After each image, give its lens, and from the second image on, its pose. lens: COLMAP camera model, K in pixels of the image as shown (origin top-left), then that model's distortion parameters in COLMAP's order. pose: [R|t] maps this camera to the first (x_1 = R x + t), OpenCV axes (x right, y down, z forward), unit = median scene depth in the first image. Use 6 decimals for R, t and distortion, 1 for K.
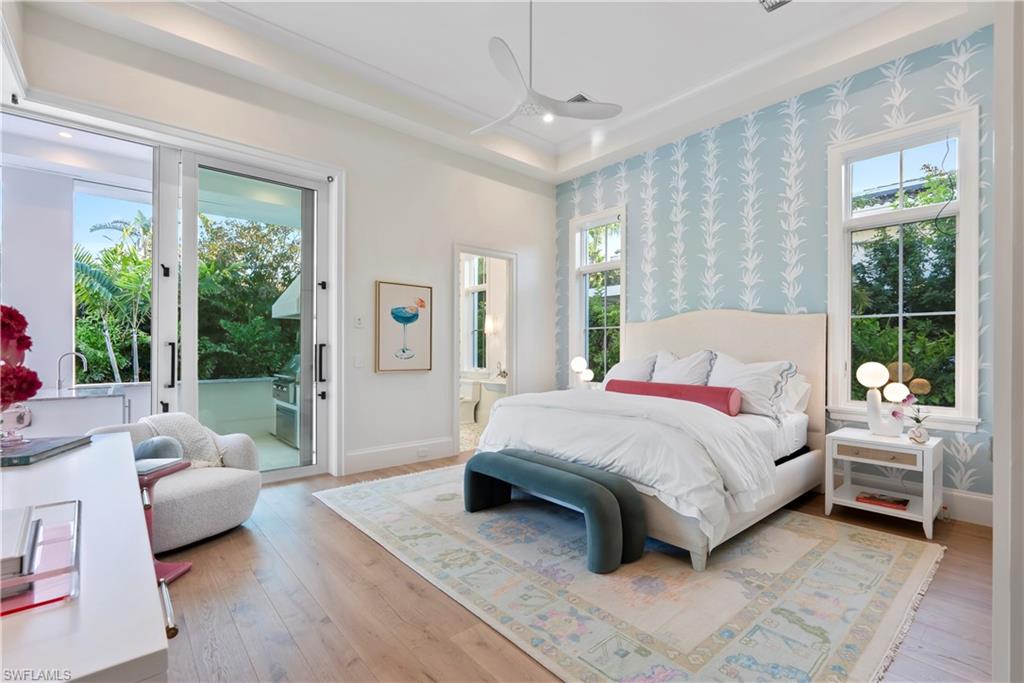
lens RADIAL K [[457.2, 0, 511.2], [0, 457.2, 347.8], [0, 0, 1]] dist [-0.006619, 0.003249]
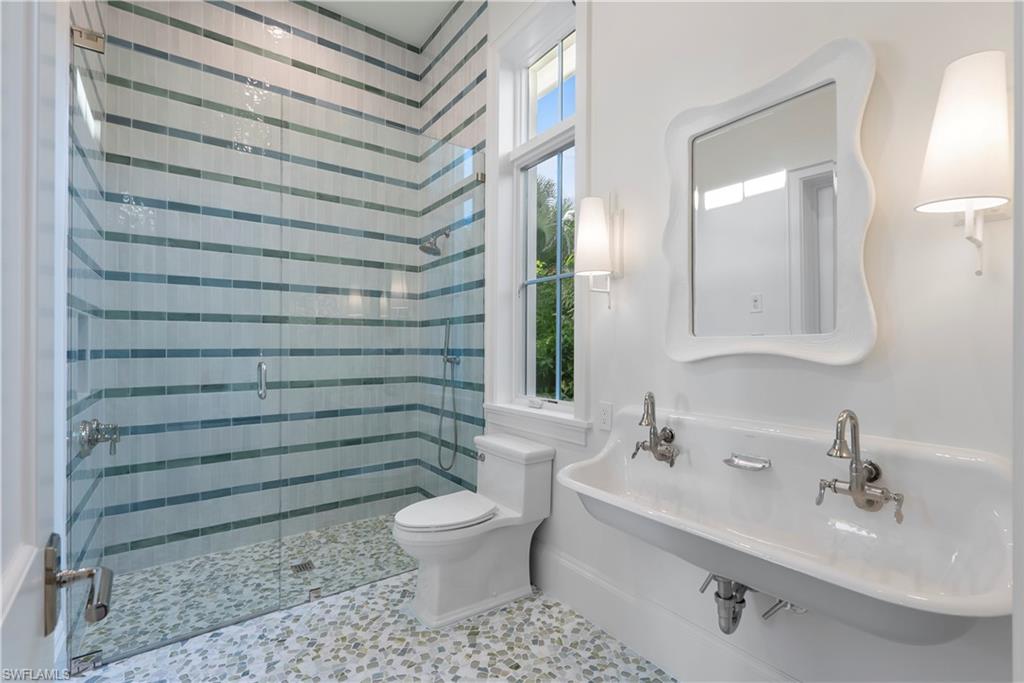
lens RADIAL K [[457.2, 0, 512.6], [0, 457.2, 339.4], [0, 0, 1]] dist [-0.006619, 0.003249]
pose [[0.996363, 0.003728, -0.085125, -0.067671], [-0.003345, 0.999984, 0.004637, 0.003343], [0.085141, -0.004335, 0.996359, 0.711705]]
